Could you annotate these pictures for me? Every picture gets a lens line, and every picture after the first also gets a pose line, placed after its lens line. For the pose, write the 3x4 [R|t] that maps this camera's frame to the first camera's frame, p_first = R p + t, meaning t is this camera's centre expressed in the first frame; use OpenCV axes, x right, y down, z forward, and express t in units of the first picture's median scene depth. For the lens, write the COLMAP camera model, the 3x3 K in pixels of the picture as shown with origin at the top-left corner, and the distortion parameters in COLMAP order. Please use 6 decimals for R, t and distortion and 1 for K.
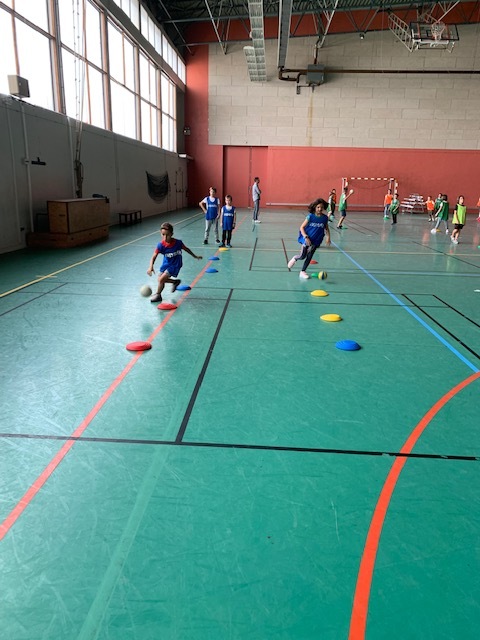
lens RADIAL K [[493.6, 0, 243.1], [0, 493.6, 323.6], [0, 0, 1]] dist [0.025600, -0.036179]
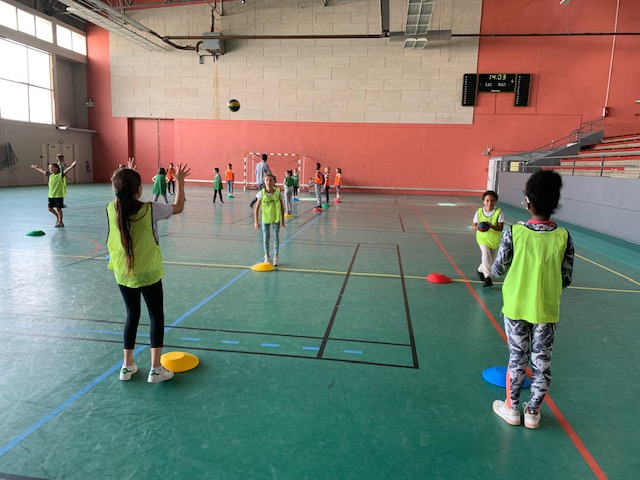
lens RADIAL K [[493.6, 0, 317.5], [0, 493.6, 240.8], [0, 0, 1]] dist [0.025600, -0.036179]
pose [[0.995827, 0.021476, -0.088696, 0.409881], [-0.031228, 0.993434, -0.110067, -0.043619], [0.085750, 0.112377, 0.989959, 0.148177]]
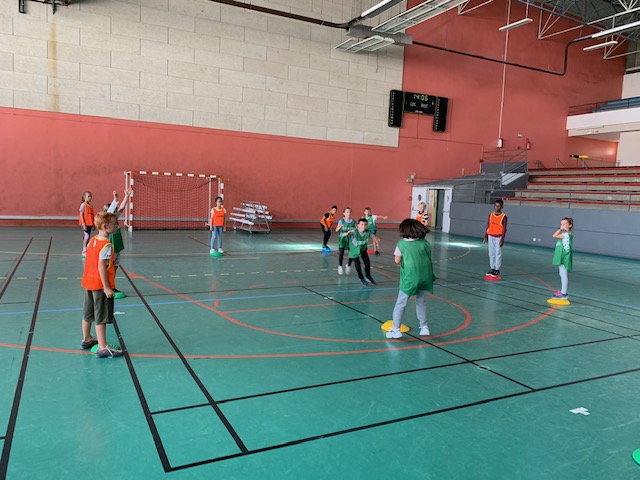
lens RADIAL K [[493.6, 0, 319.5], [0, 493.6, 240.5], [0, 0, 1]] dist [0.025600, -0.036179]
pose [[0.863275, -0.032643, 0.503677, 0.109096], [0.113377, 0.984946, -0.130490, -0.123030], [-0.491835, 0.169754, 0.853980, 0.439196]]
